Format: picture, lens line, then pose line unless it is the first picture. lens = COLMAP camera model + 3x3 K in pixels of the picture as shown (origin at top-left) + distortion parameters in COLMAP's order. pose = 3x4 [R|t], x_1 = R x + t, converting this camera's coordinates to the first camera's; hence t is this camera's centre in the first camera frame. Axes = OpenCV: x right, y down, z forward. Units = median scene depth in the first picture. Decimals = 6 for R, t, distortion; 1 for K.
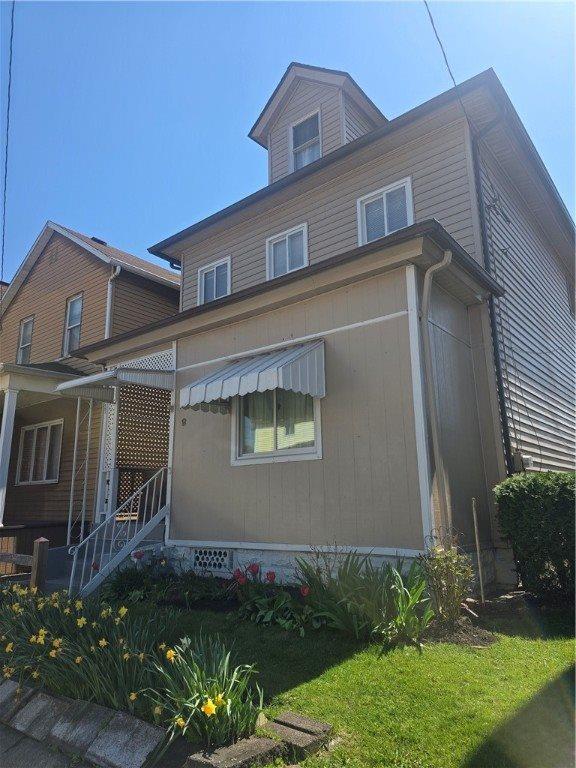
lens RADIAL K [[515.3, 0, 288.2], [0, 515.3, 382.5], [0, 0, 1]] dist [0.002413, 0.000092]
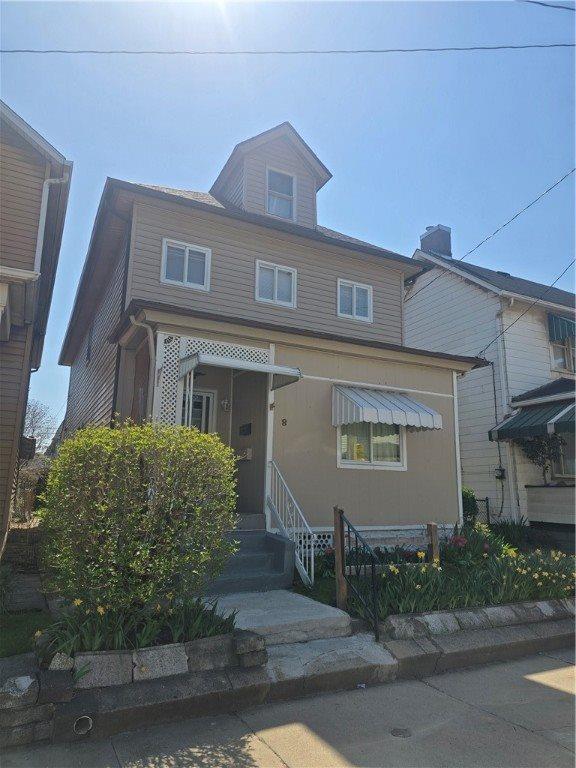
lens RADIAL K [[515.3, 0, 288.4], [0, 515.3, 384.4], [0, 0, 1]] dist [0.002413, 0.000092]
pose [[0.402865, 0.207004, 0.891543, -1.356708], [-0.228698, 0.965956, -0.120939, 0.145770], [-0.886226, -0.155172, 0.436491, 0.586861]]
